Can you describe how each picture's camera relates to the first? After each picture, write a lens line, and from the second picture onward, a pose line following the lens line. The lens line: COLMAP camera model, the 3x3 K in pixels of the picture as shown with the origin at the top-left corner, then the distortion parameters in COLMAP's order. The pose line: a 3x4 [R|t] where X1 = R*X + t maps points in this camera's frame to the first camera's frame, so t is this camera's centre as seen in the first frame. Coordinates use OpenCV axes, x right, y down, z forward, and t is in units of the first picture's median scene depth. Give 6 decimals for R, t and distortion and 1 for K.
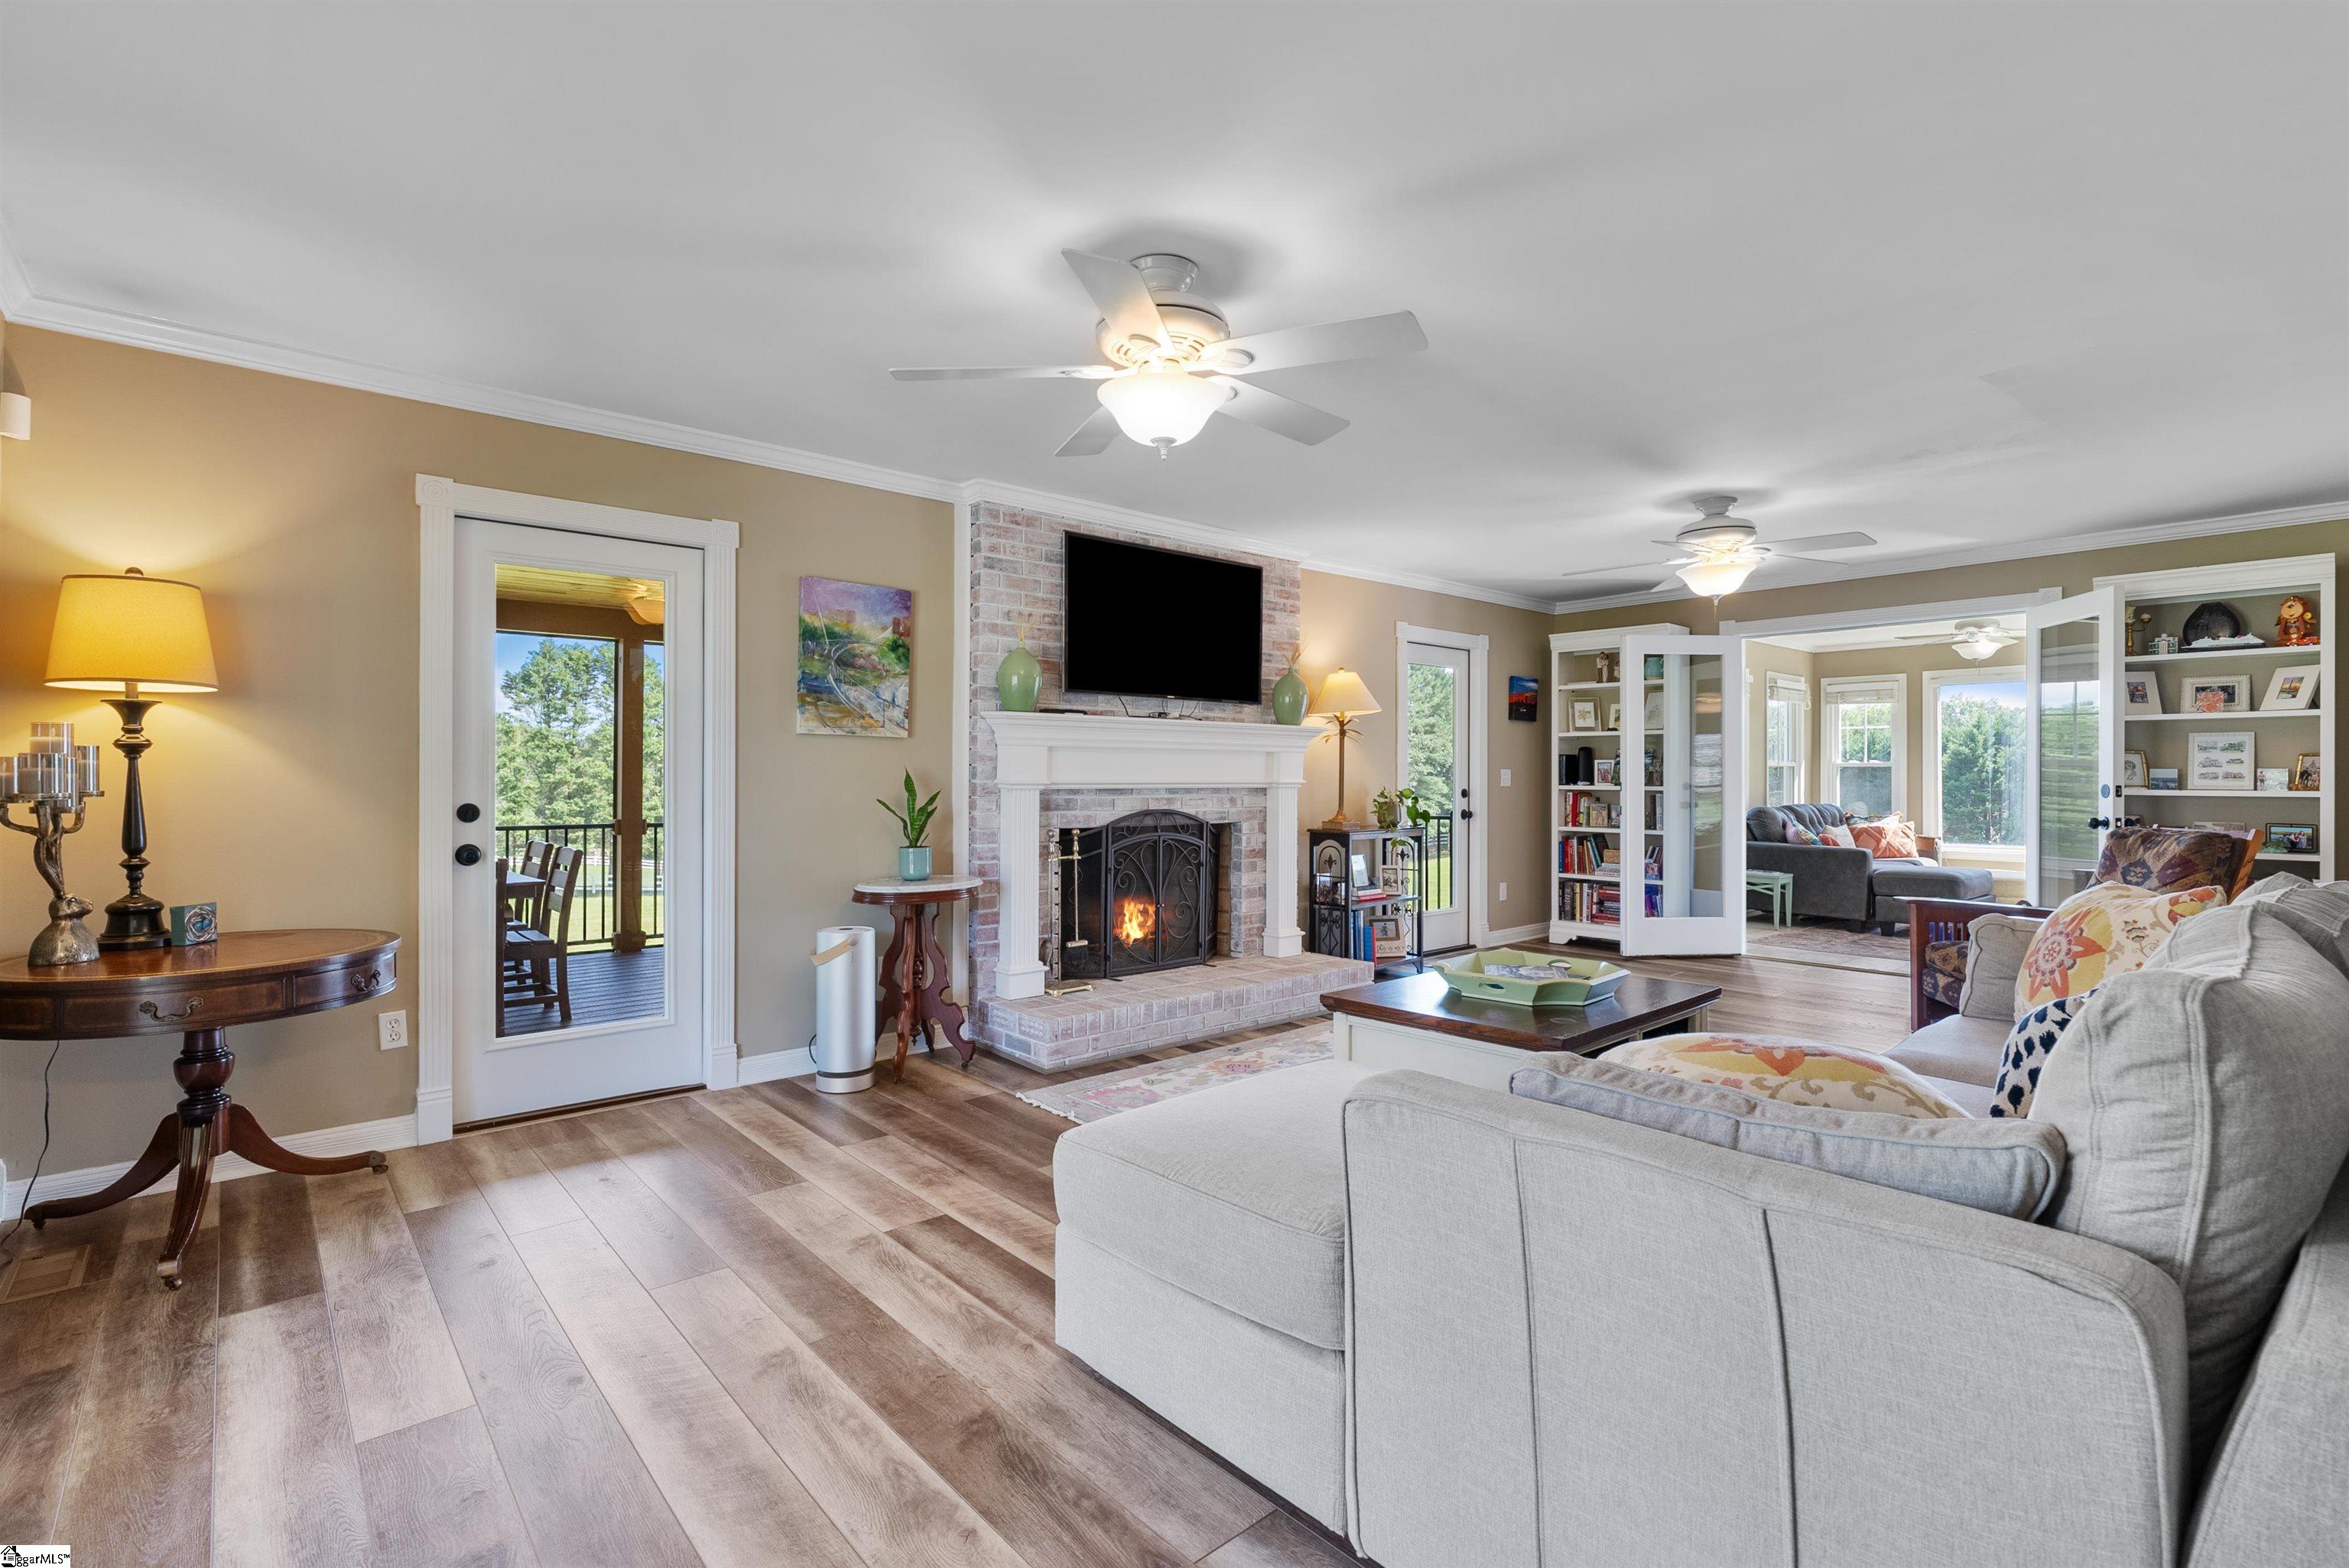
lens RADIAL K [[1068.9, 0, 1179.0], [0, 1068.9, 779.1], [0, 0, 1]] dist [-0.004114, 0.001272]
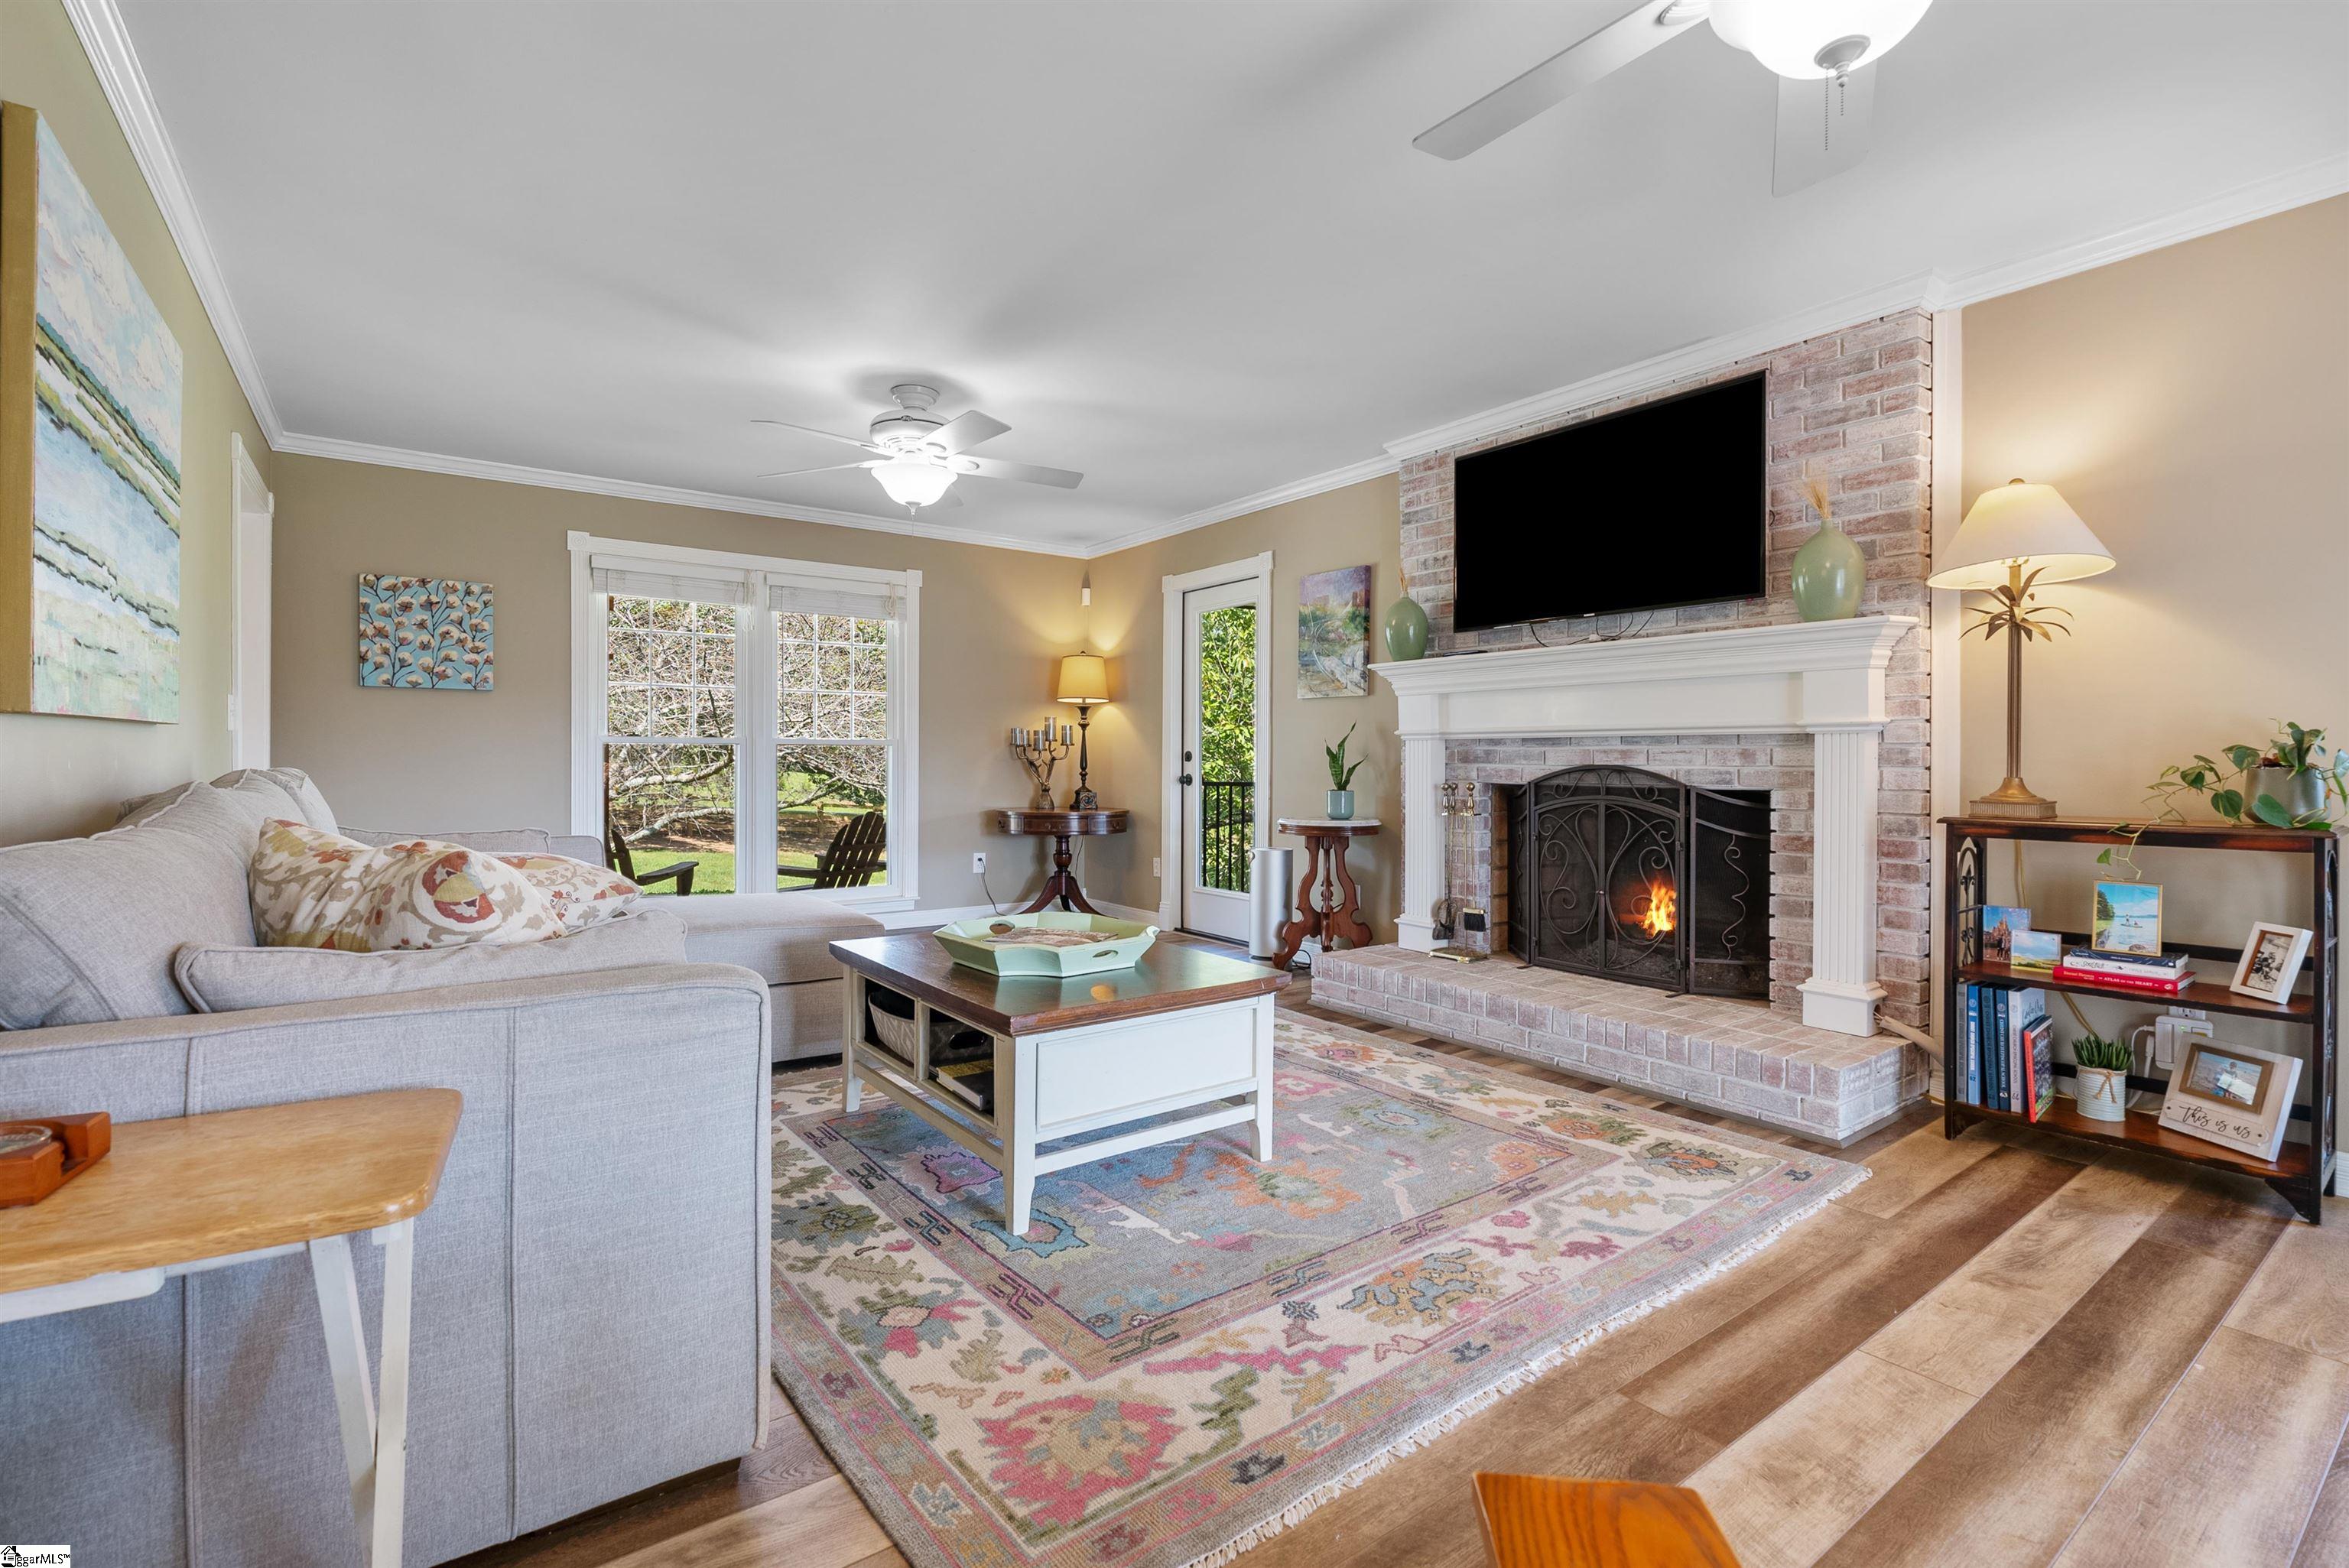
lens RADIAL K [[1063.7, 0, 1177.7], [0, 1063.7, 773.1], [0, 0, 1]] dist [-0.004716, 0.000656]
pose [[-0.088106, 0.008242, -0.996077, 0.768993], [-0.007849, 0.999929, 0.008969, 0.030260], [0.996080, 0.008609, -0.088035, 0.782901]]
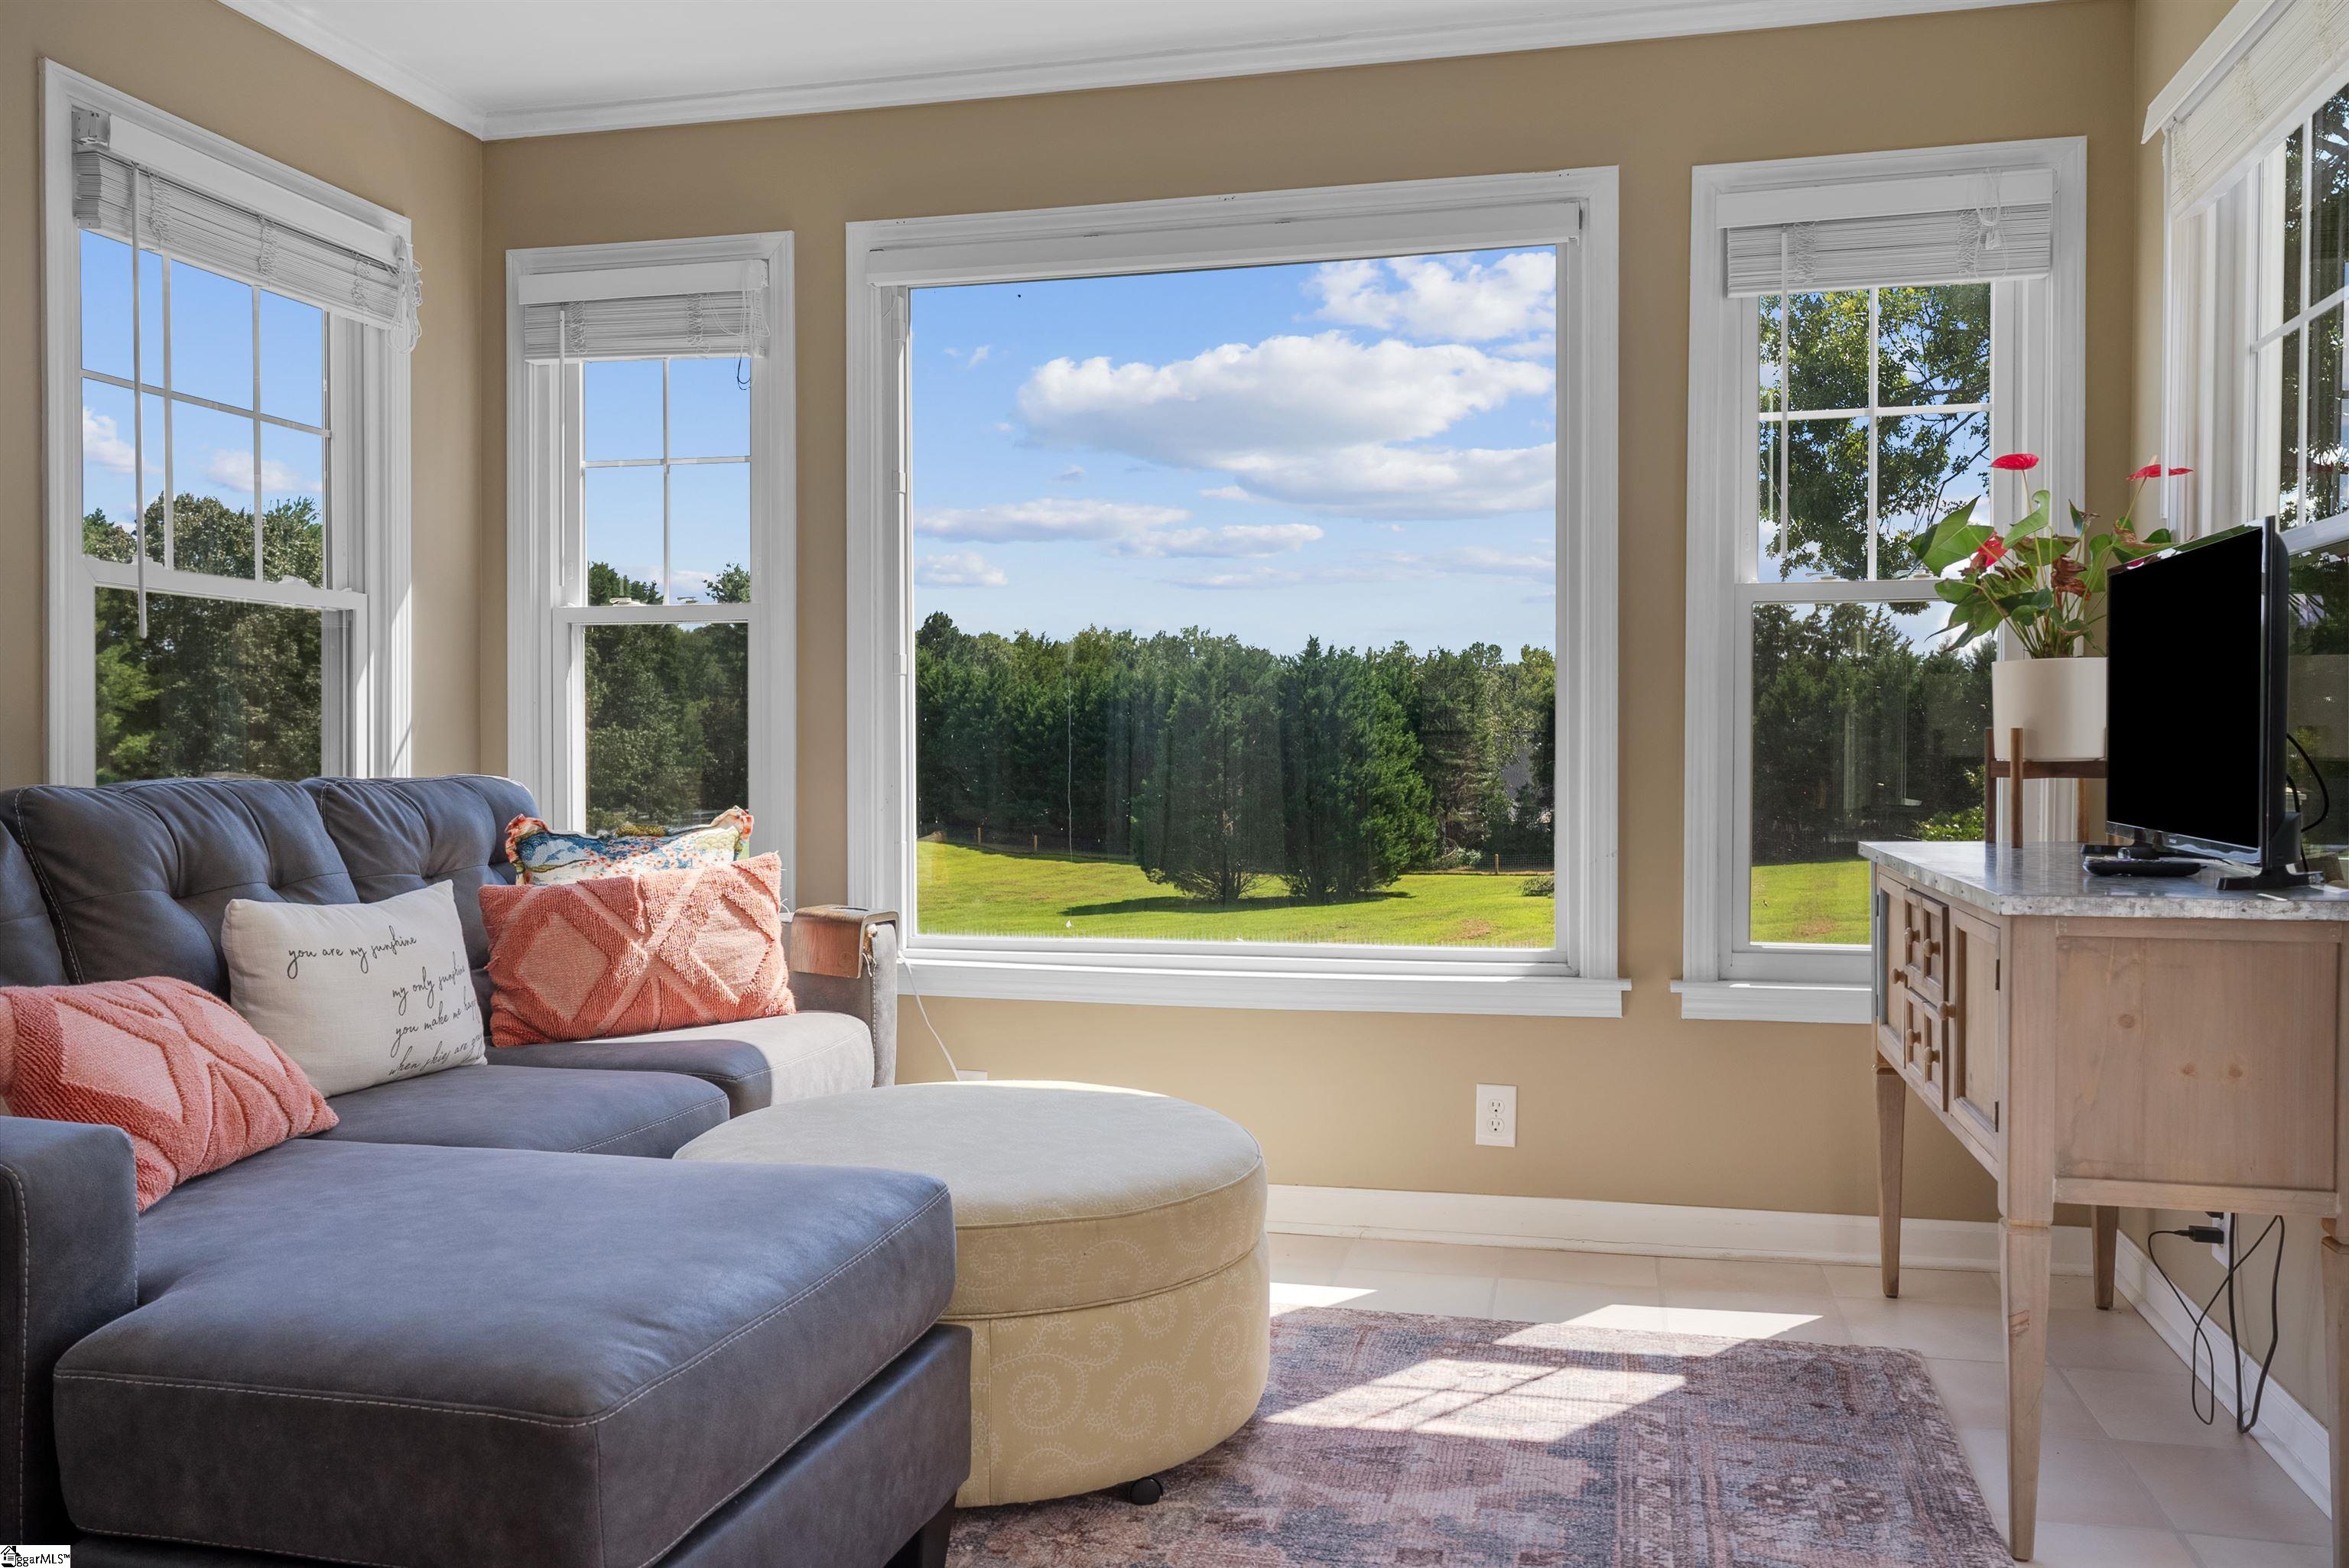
lens RADIAL K [[1744.0, 0, 1178.7], [0, 1744.0, 767.7], [0, 0, 1]] dist [-0.000011, -0.000749]
pose [[0.814188, -0.008743, 0.580536, 1.004999], [0.001253, 0.999911, 0.013302, 0.031805], [-0.580600, -0.010103, 0.814126, 1.204510]]
